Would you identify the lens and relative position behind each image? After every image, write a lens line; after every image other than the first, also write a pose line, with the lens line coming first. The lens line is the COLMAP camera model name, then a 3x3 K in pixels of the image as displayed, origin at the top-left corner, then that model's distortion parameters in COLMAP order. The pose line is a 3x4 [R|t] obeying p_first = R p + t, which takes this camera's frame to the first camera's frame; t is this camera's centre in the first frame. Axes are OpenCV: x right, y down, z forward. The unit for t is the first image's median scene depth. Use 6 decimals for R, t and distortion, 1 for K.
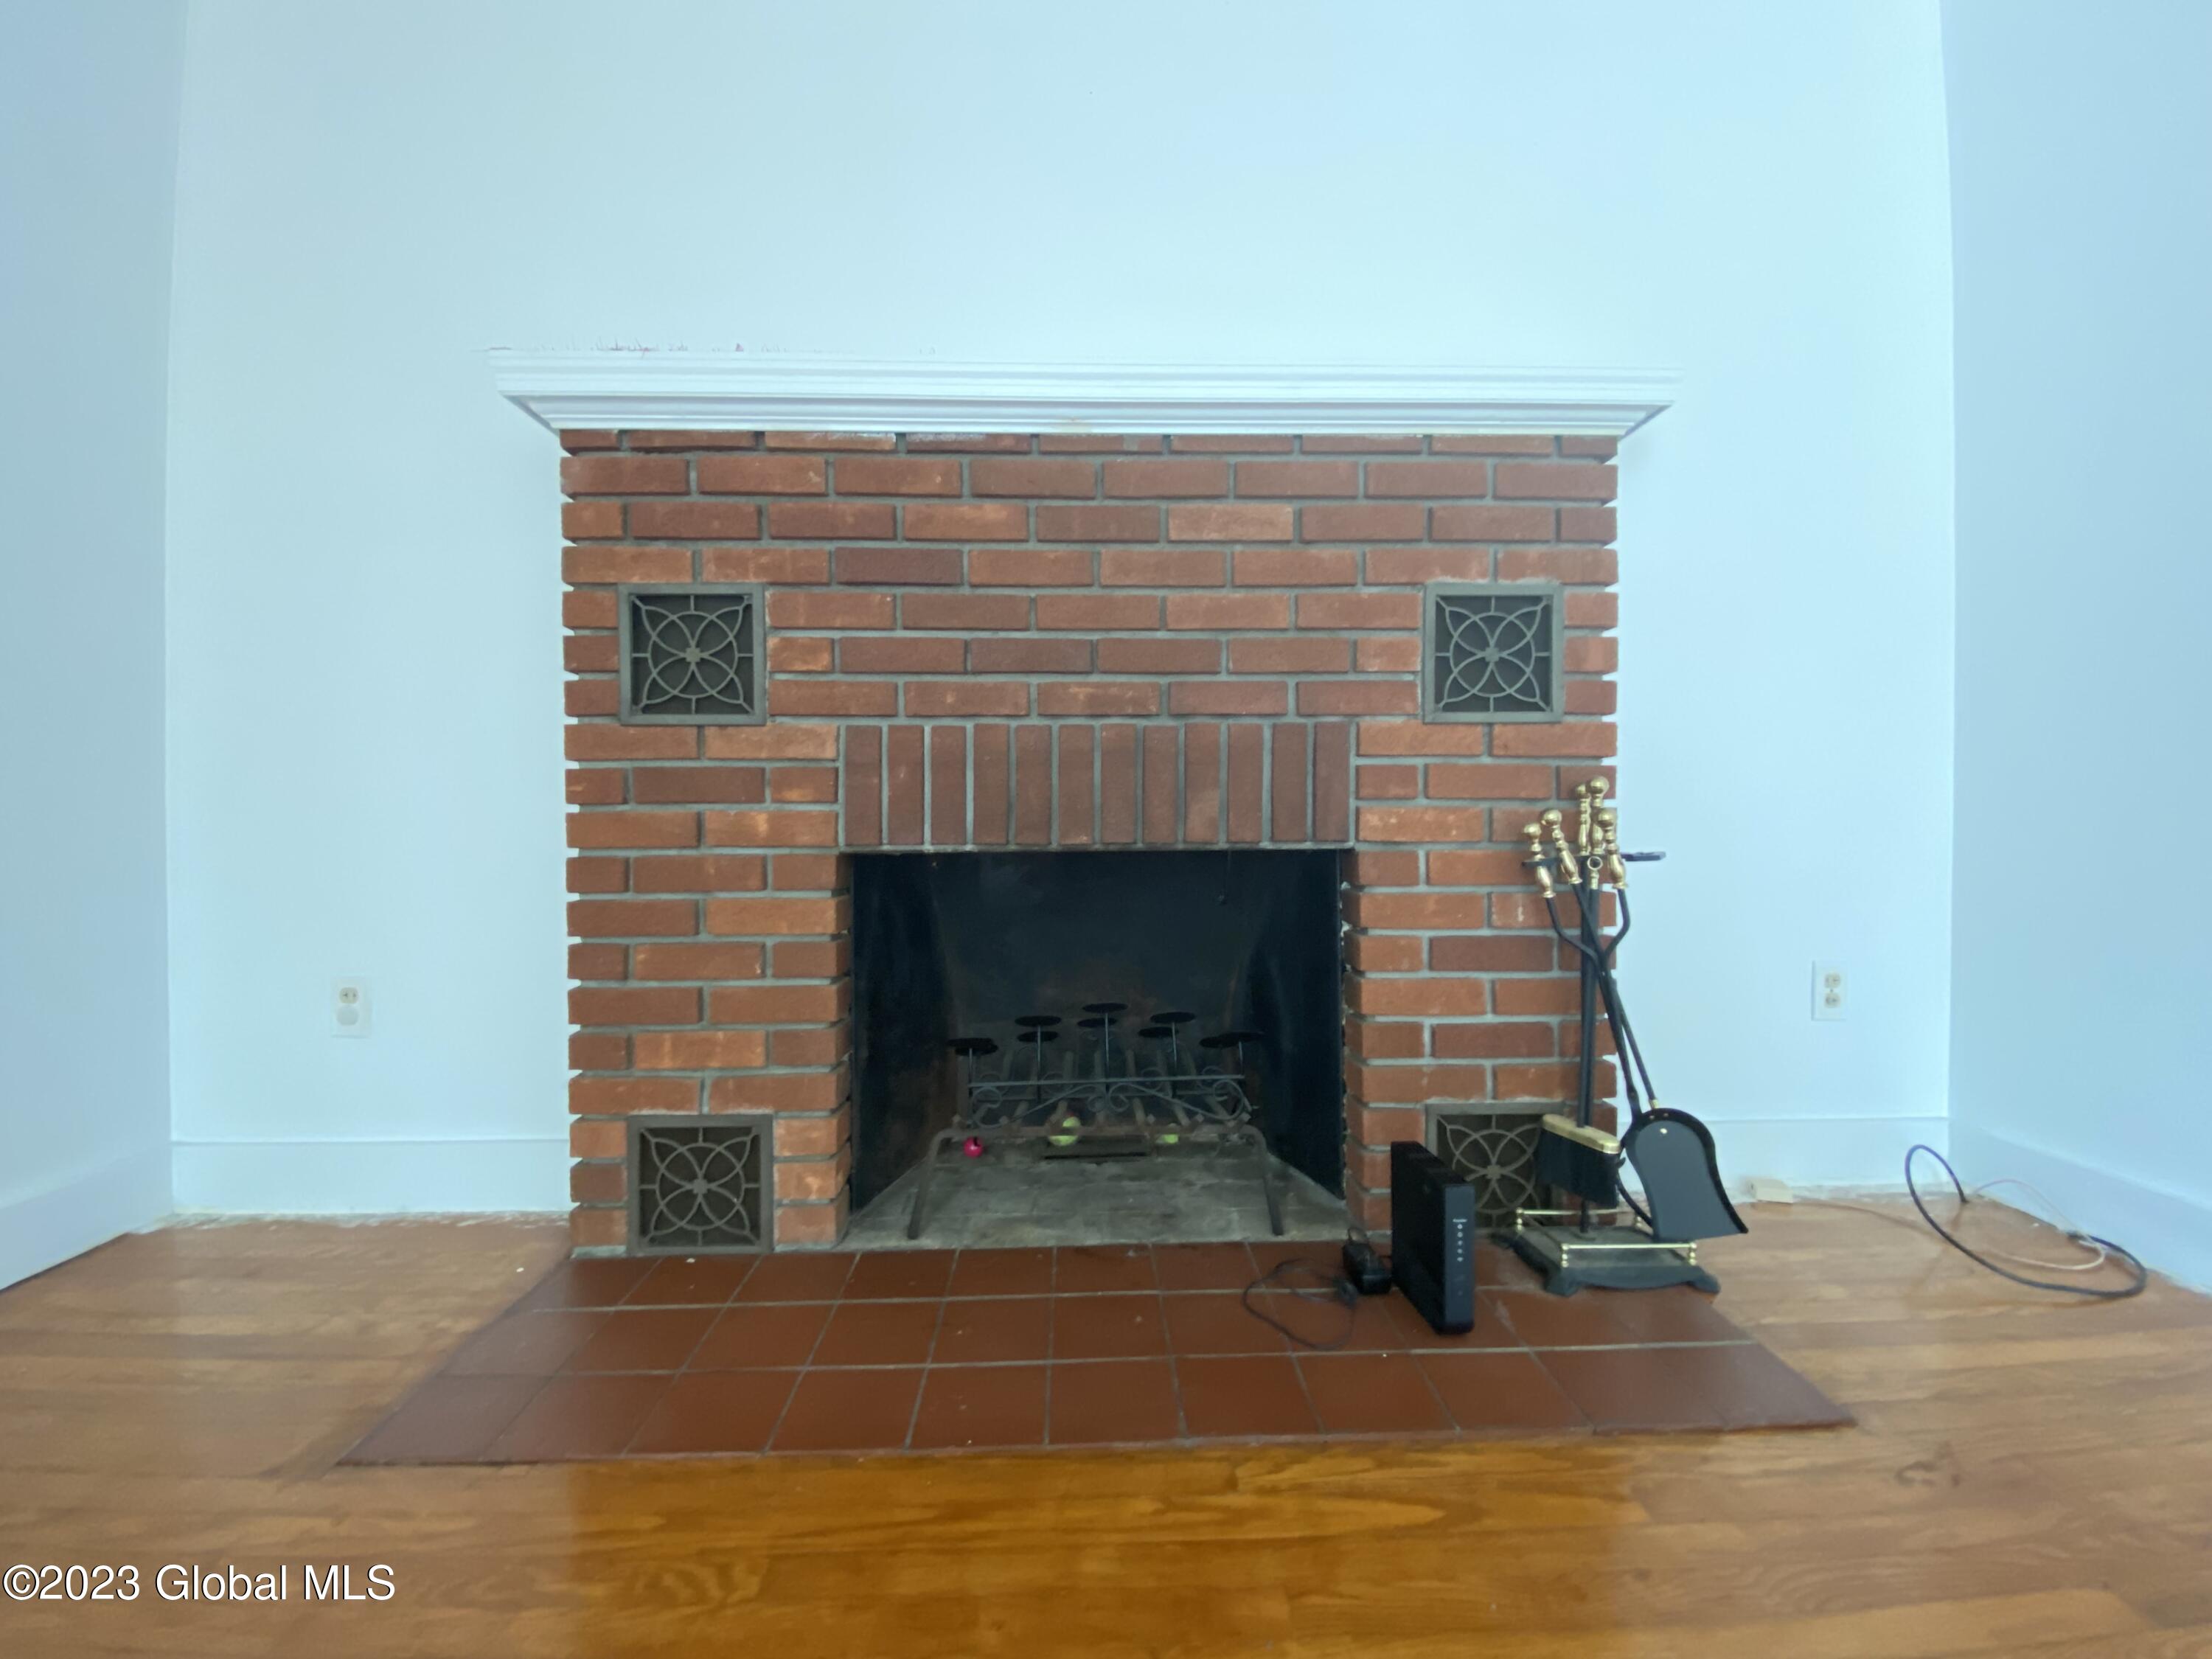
lens RADIAL K [[922.9, 0, 1118.8], [0, 922.9, 815.2], [0, 0, 1]] dist [0.017817, -0.000941]
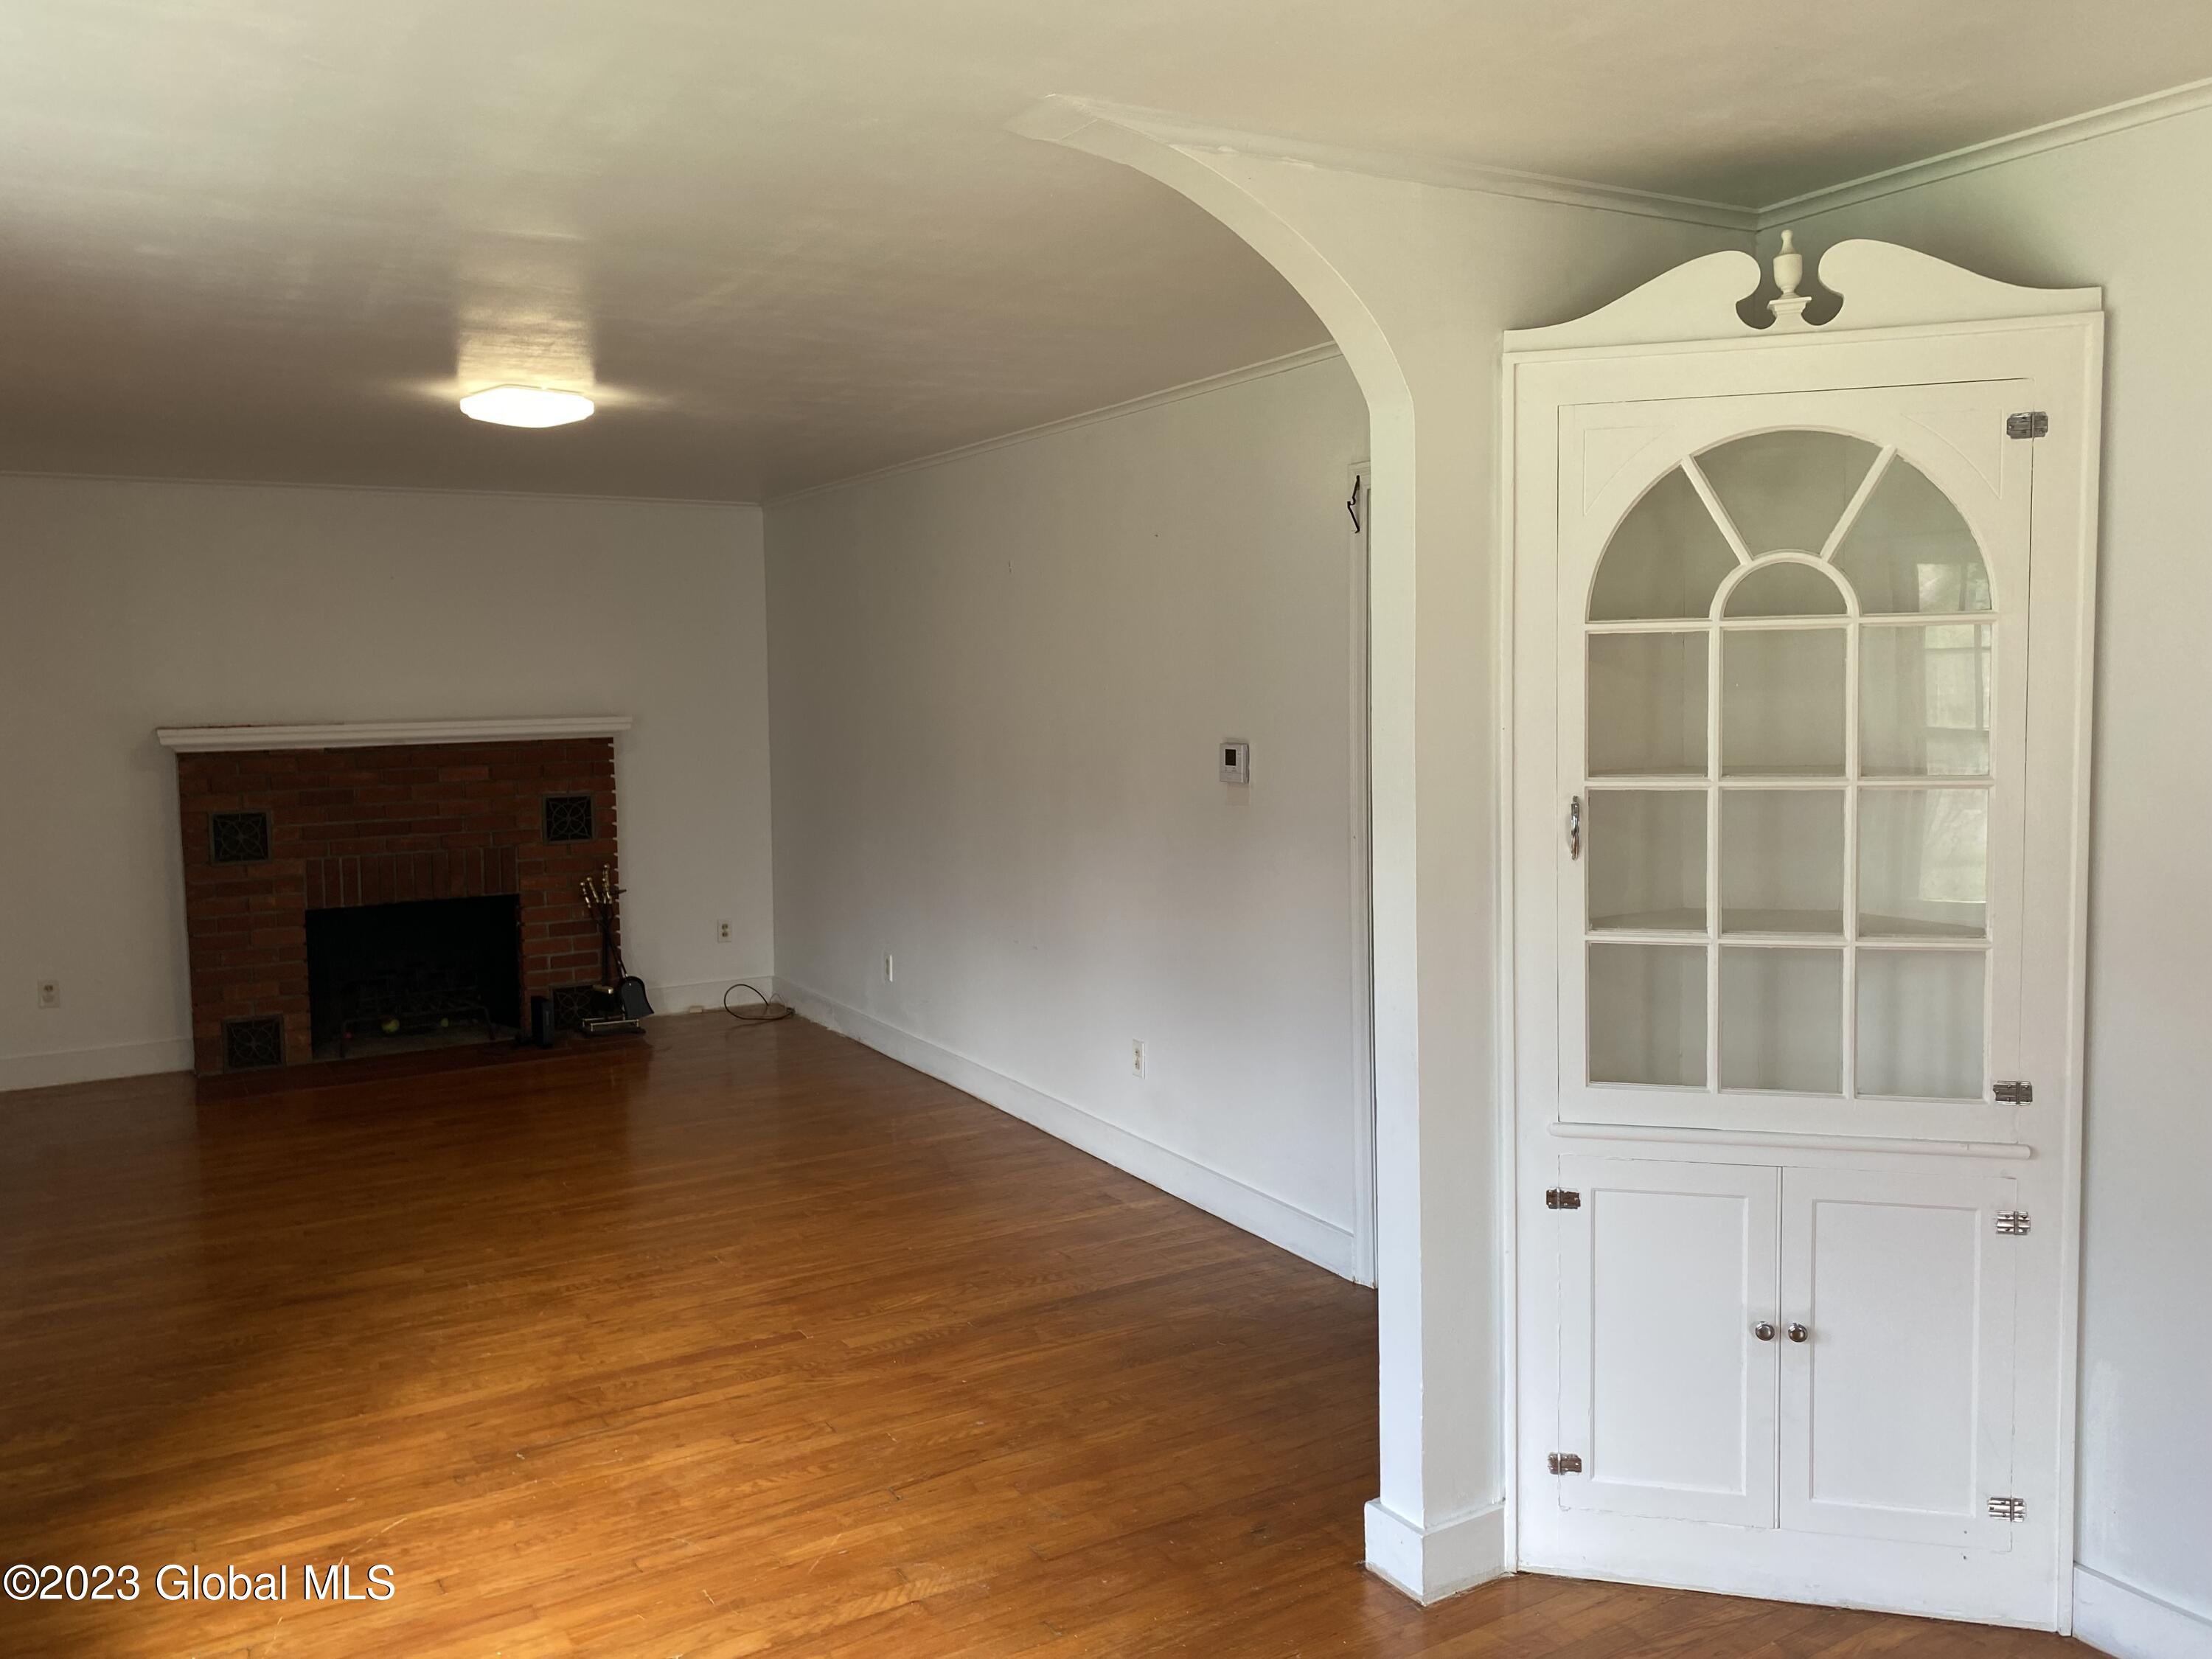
lens RADIAL K [[1675.2, 0, 1086.7], [0, 1675.2, 808.8], [0, 0, 1]] dist [0.015152, 0.011928]
pose [[0.882456, -0.046759, 0.468066, -0.557518], [0.010773, 0.996795, 0.079269, -0.580379], [-0.470272, -0.064909, 0.880131, -4.058230]]
